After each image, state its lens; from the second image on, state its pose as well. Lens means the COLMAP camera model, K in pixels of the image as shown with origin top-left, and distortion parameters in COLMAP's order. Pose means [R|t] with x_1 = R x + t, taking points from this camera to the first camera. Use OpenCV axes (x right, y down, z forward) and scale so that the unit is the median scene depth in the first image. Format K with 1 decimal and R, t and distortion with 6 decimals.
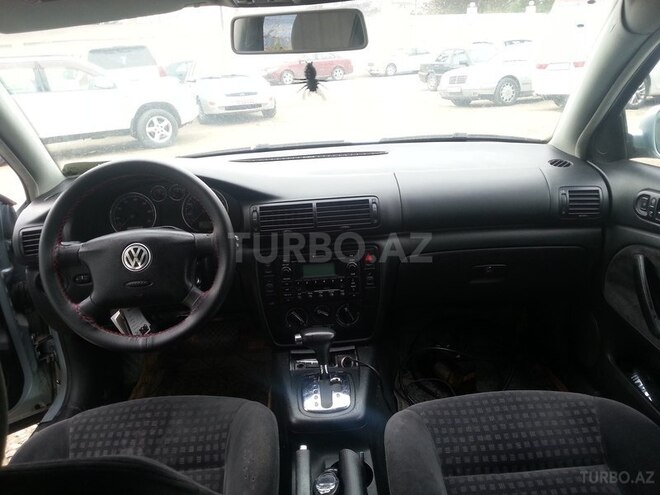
lens RADIAL K [[537.0, 0, 330.0], [0, 537.0, 247.5], [0, 0, 1]] dist [-0.008494, -0.007607]
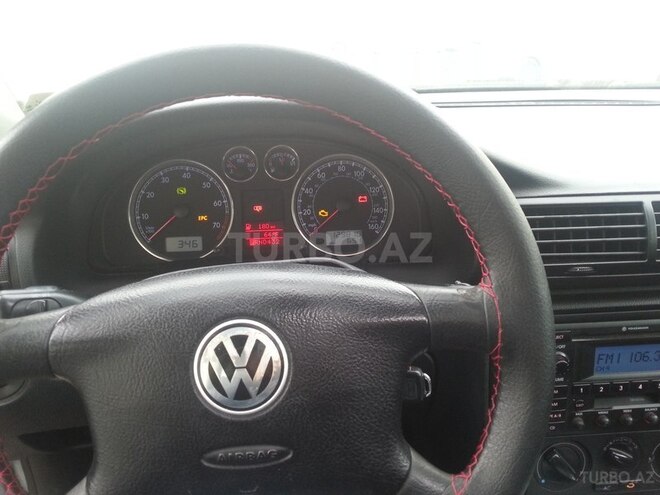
lens RADIAL K [[537.0, 0, 330.0], [0, 537.0, 247.5], [0, 0, 1]] dist [-0.008494, -0.007607]
pose [[0.999081, 0.035738, 0.023660, -0.297439], [-0.036371, 0.998977, 0.026879, -0.054148], [-0.022675, -0.027715, 0.999359, 0.649122]]
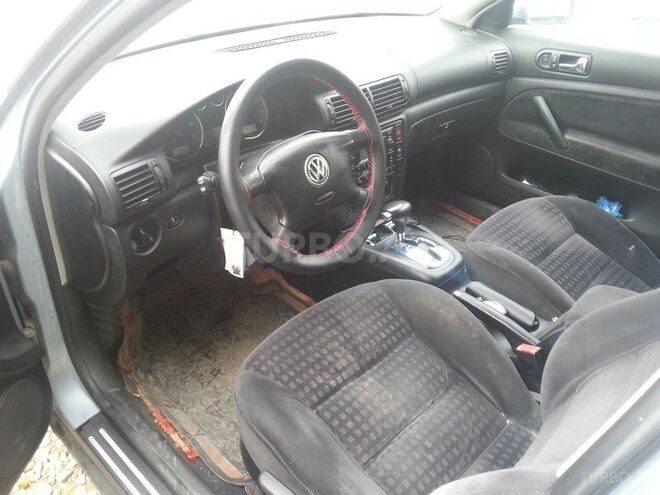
lens RADIAL K [[537.0, 0, 330.0], [0, 537.0, 247.5], [0, 0, 1]] dist [-0.008494, -0.007607]
pose [[0.717211, -0.308647, 0.624777, -0.885957], [0.157093, 0.945097, 0.286554, -0.106550], [-0.678918, -0.107372, 0.726320, 0.285997]]
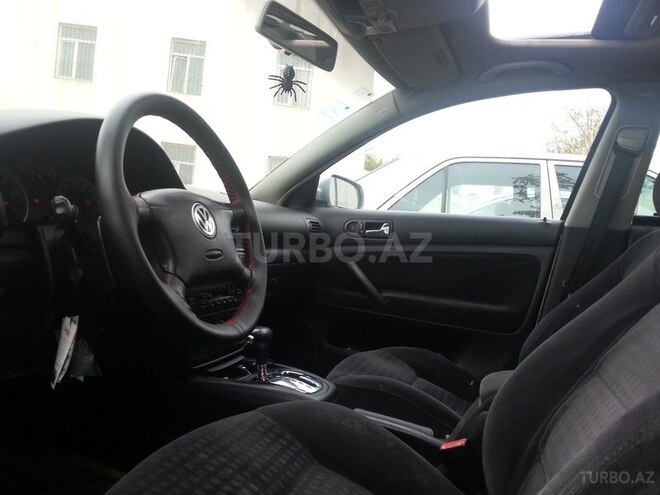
lens RADIAL K [[537.0, 0, 330.0], [0, 537.0, 247.5], [0, 0, 1]] dist [-0.008494, -0.007607]
pose [[0.364175, 0.019385, 0.931129, -0.914050], [0.192618, 0.976599, -0.095667, 0.147012], [-0.911194, 0.214192, 0.351919, 0.545775]]
